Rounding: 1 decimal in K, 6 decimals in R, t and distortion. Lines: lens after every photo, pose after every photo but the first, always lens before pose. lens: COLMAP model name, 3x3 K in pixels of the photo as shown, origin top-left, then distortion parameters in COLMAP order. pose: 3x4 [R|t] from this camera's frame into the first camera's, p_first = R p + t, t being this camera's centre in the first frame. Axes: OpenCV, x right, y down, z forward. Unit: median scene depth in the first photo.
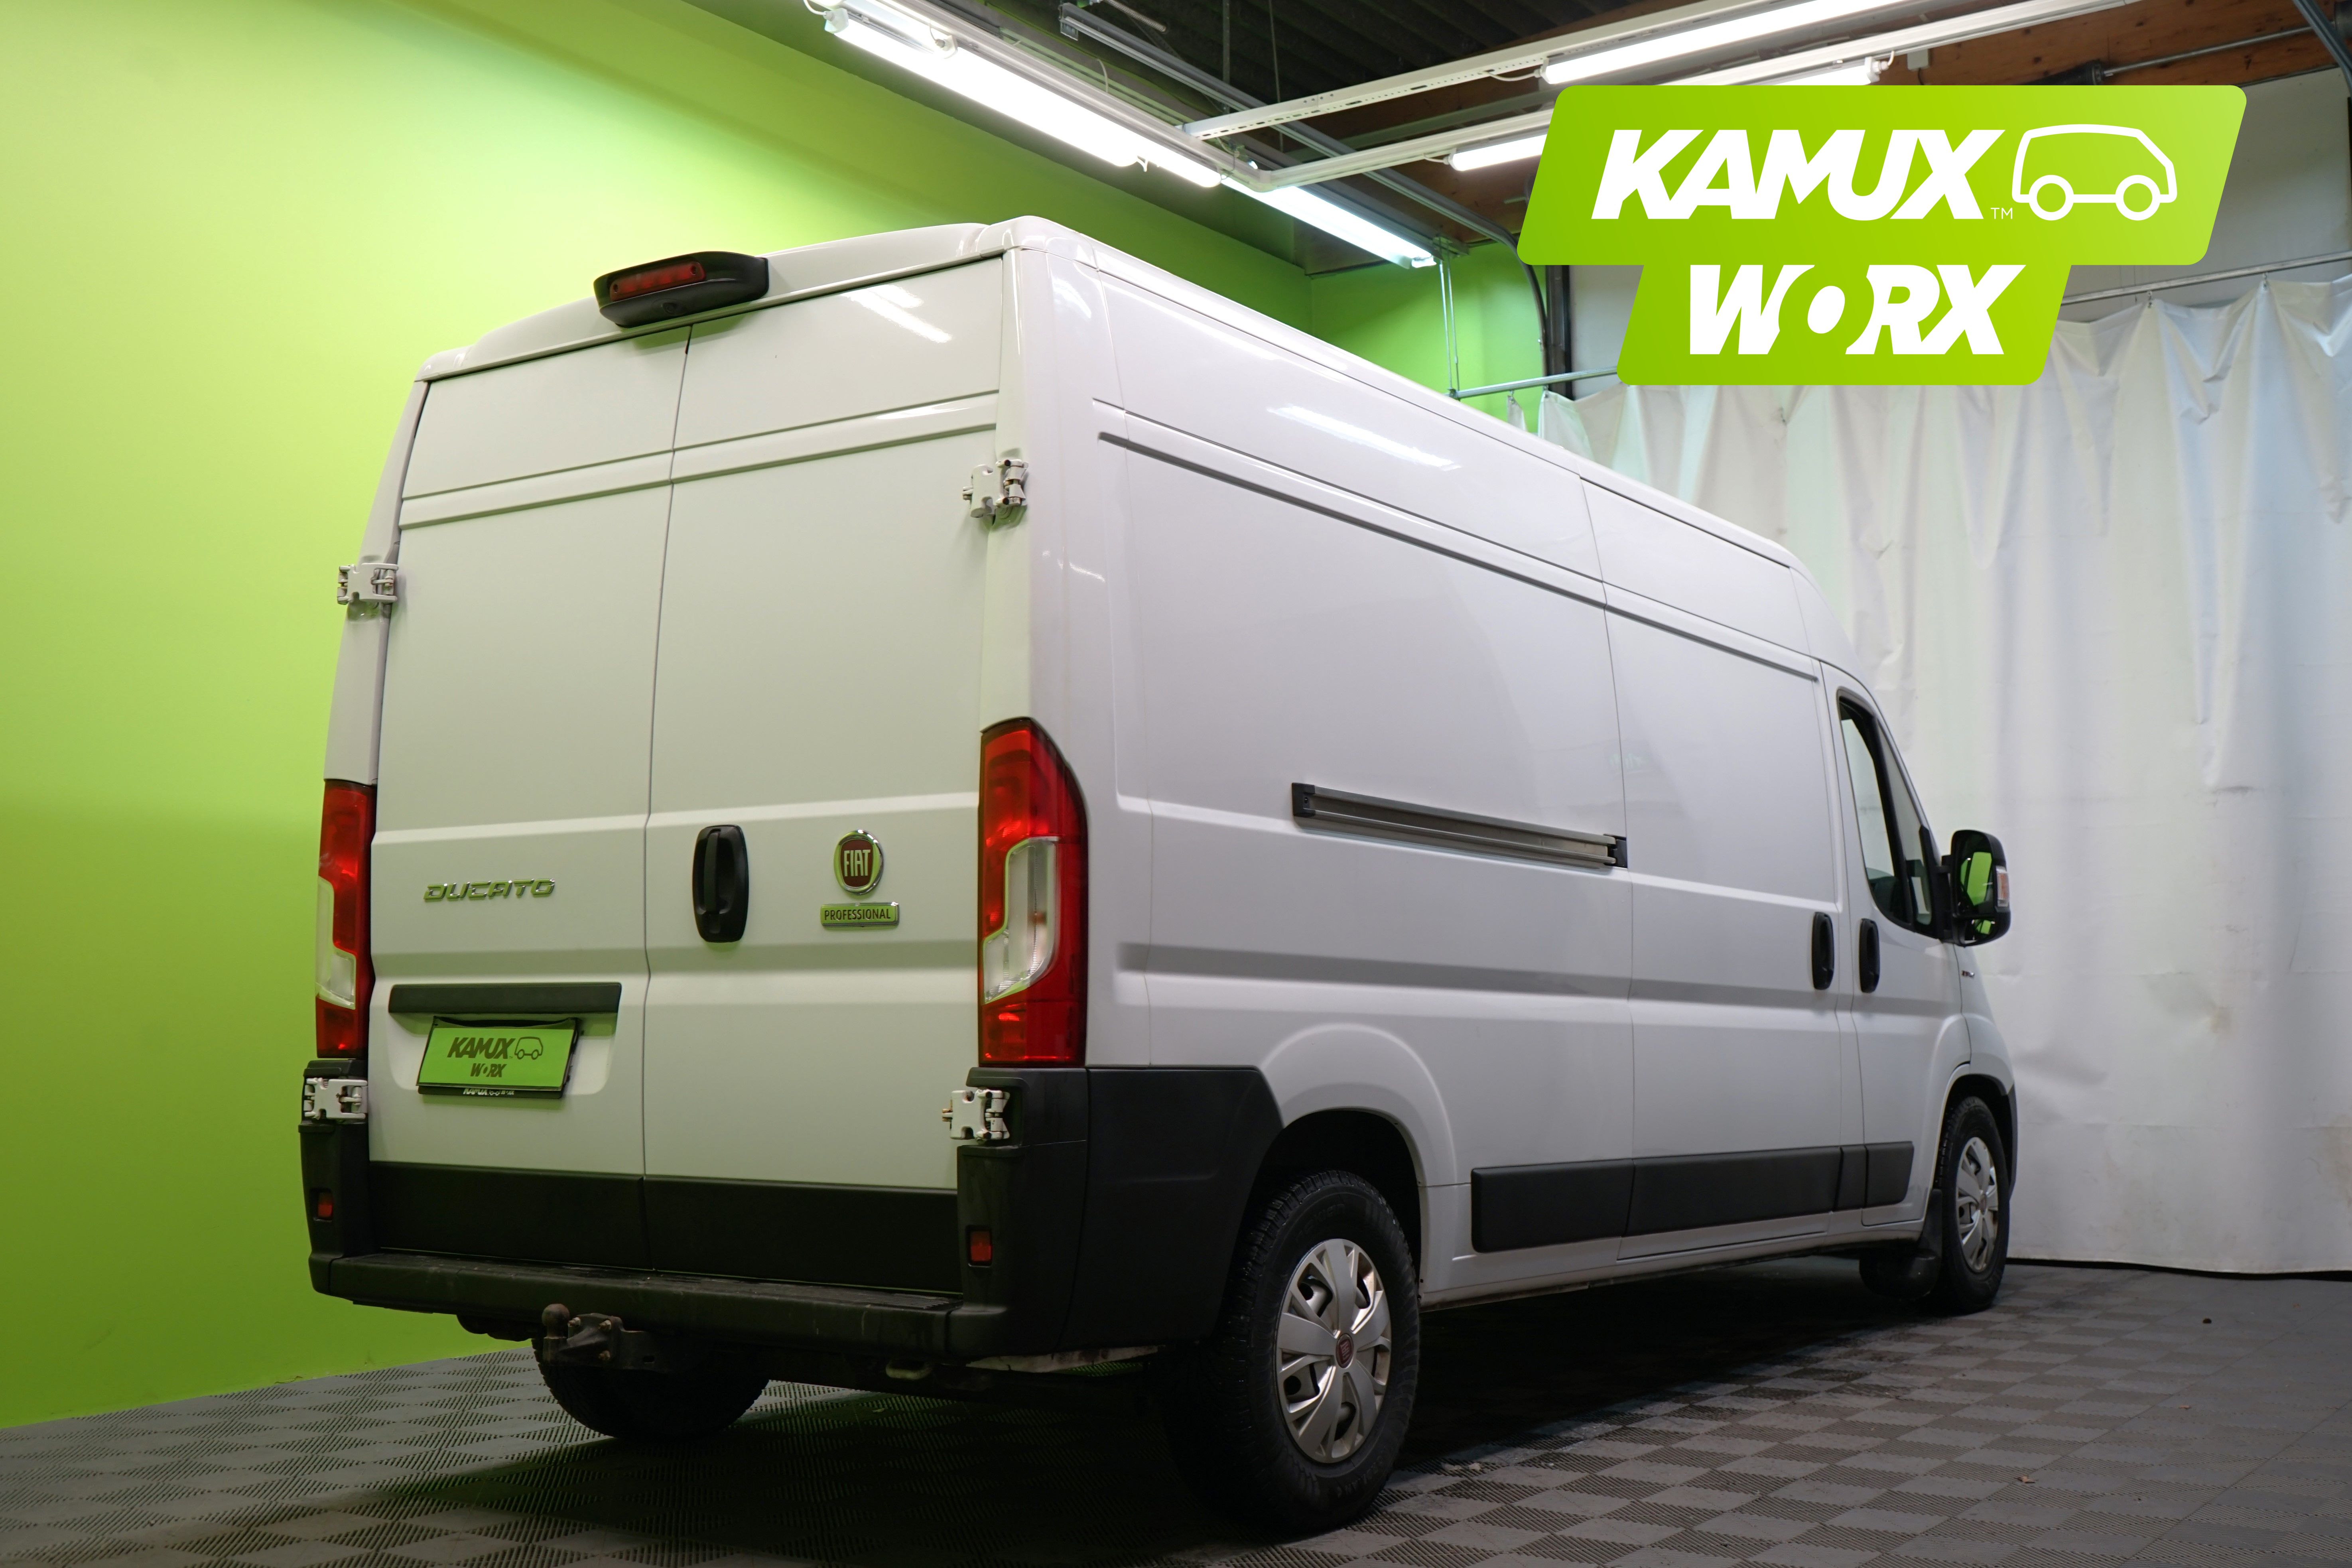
lens RADIAL K [[2506.3, 0, 1179.4], [0, 2506.3, 779.8], [0, 0, 1]] dist [0.013951, 0.000000]
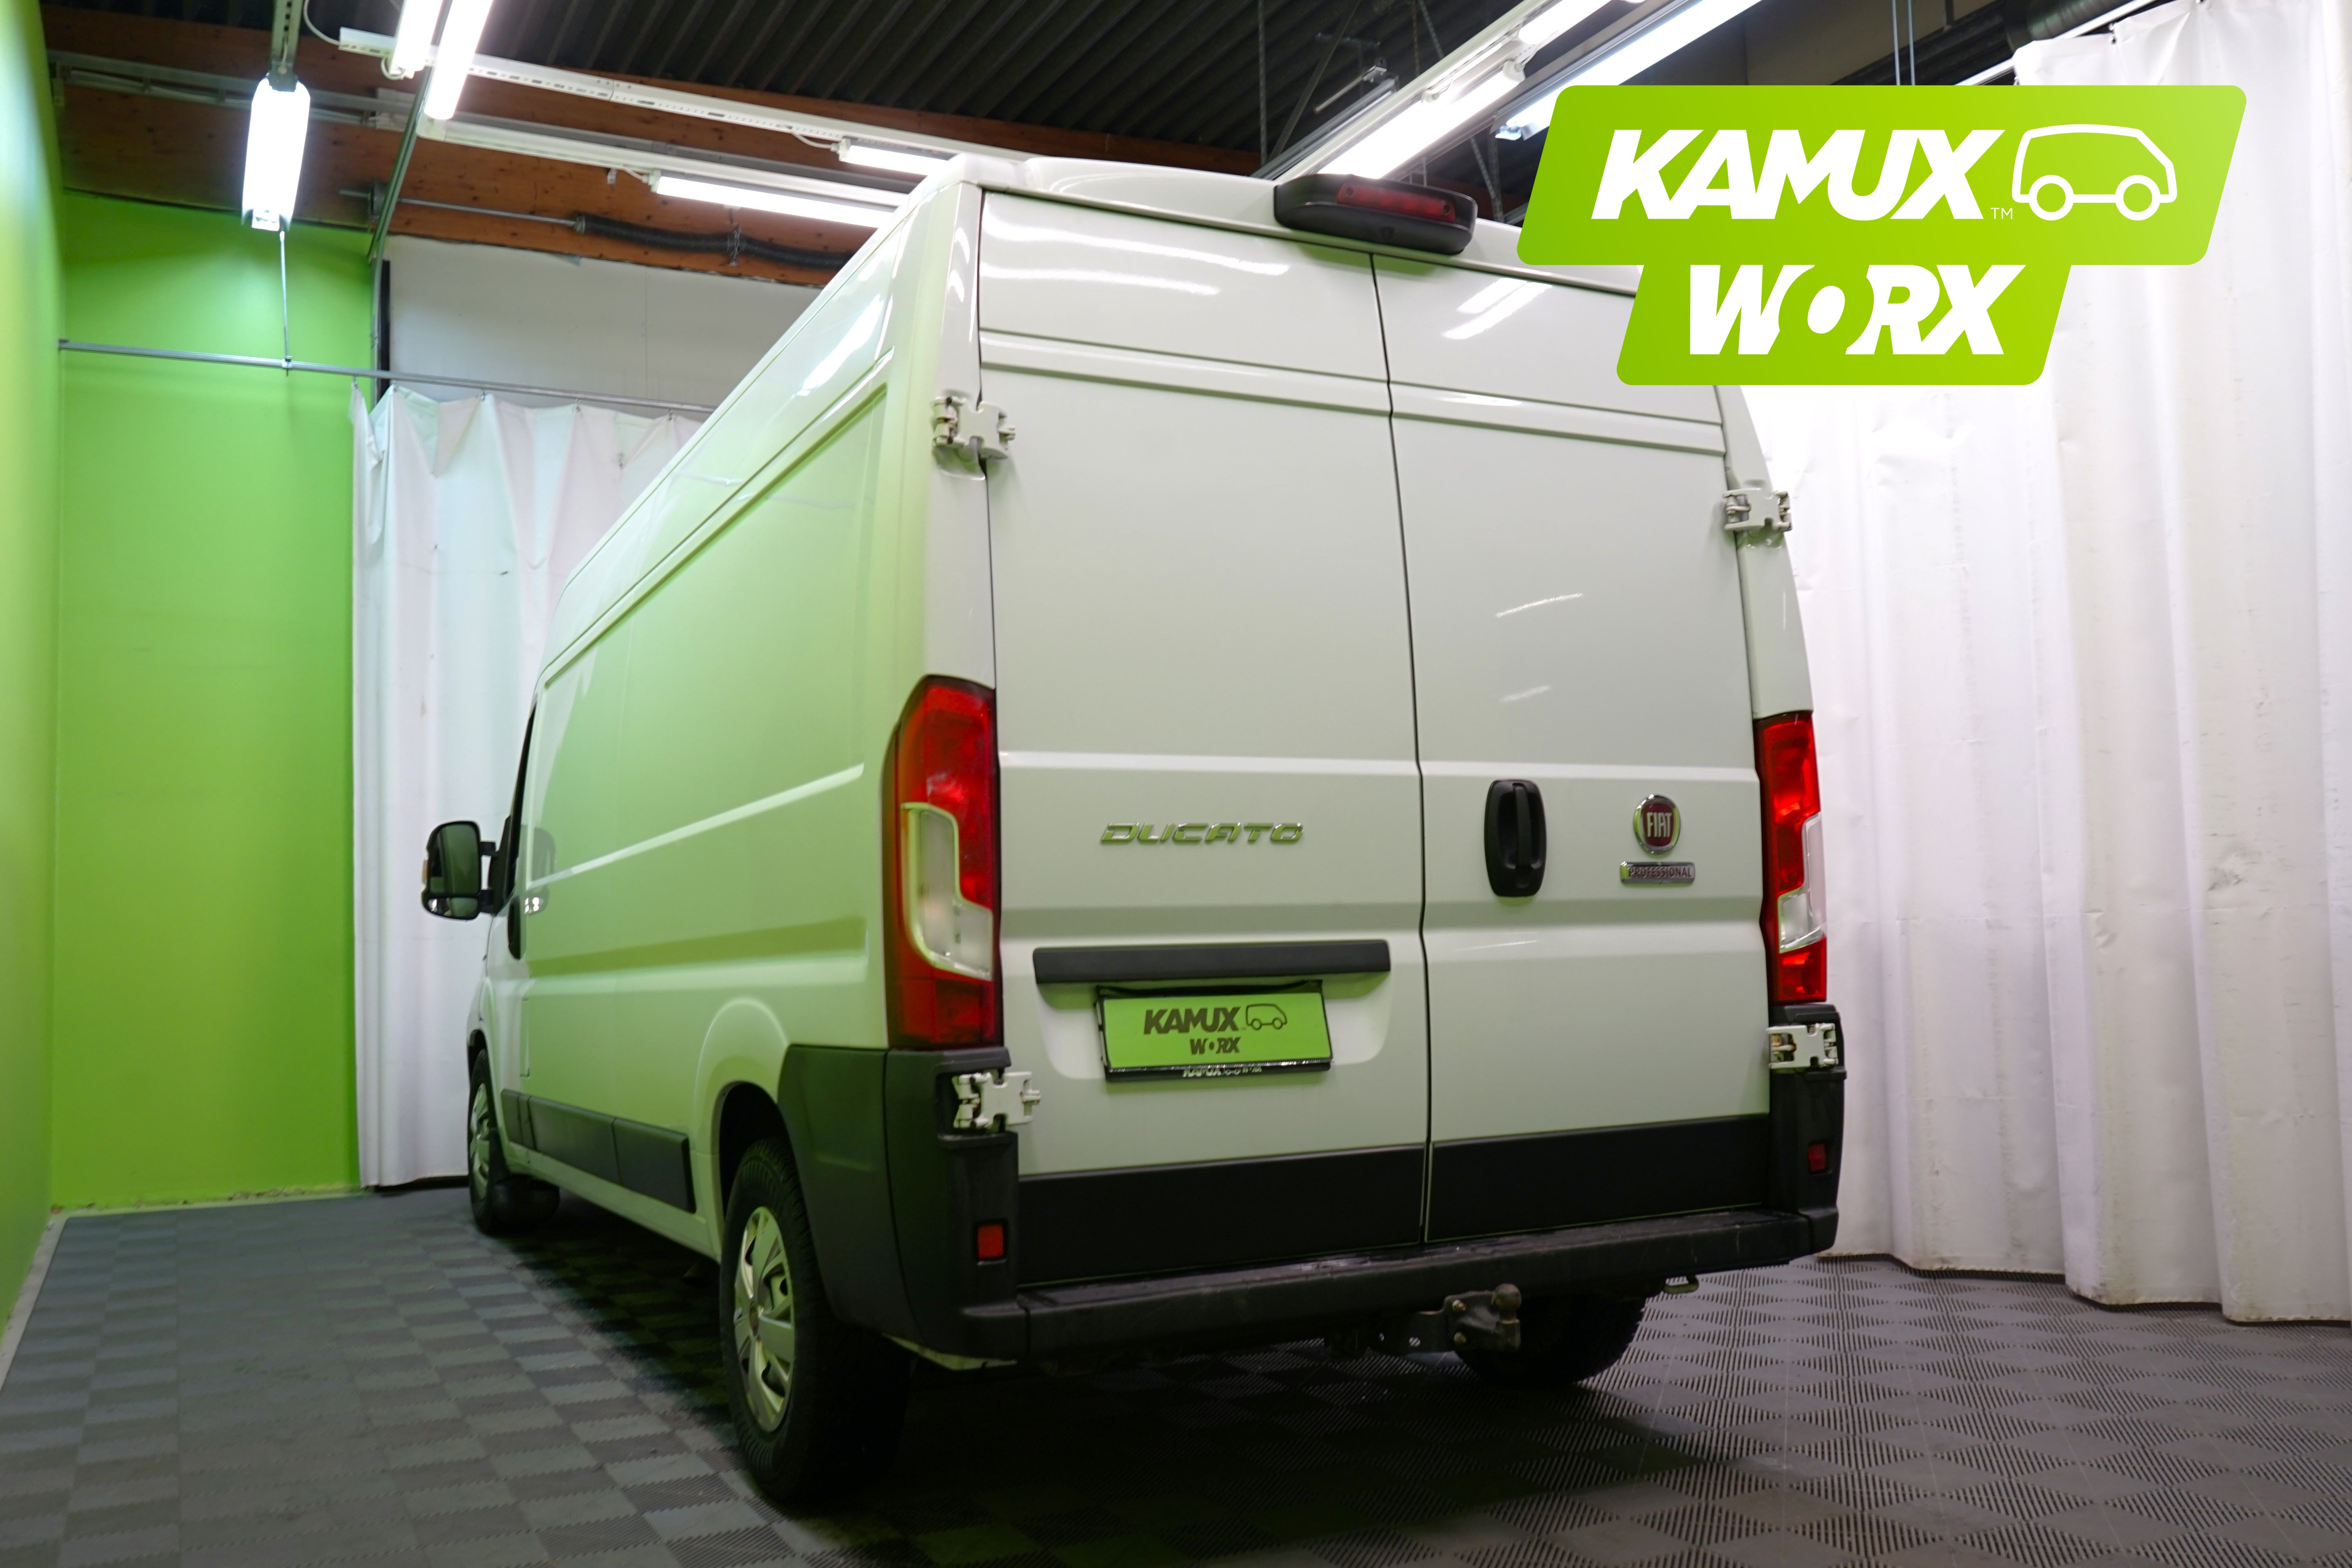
lens RADIAL K [[1917.4, 0, 1174.2], [0, 1917.4, 780.7], [0, 0, 1]] dist [-0.024382, 0.011125]
pose [[0.473872, 0.062809, 0.878351, -0.855721], [-0.057164, 0.997543, -0.040492, 0.053445], [-0.878737, -0.031022, 0.476298, 0.706616]]
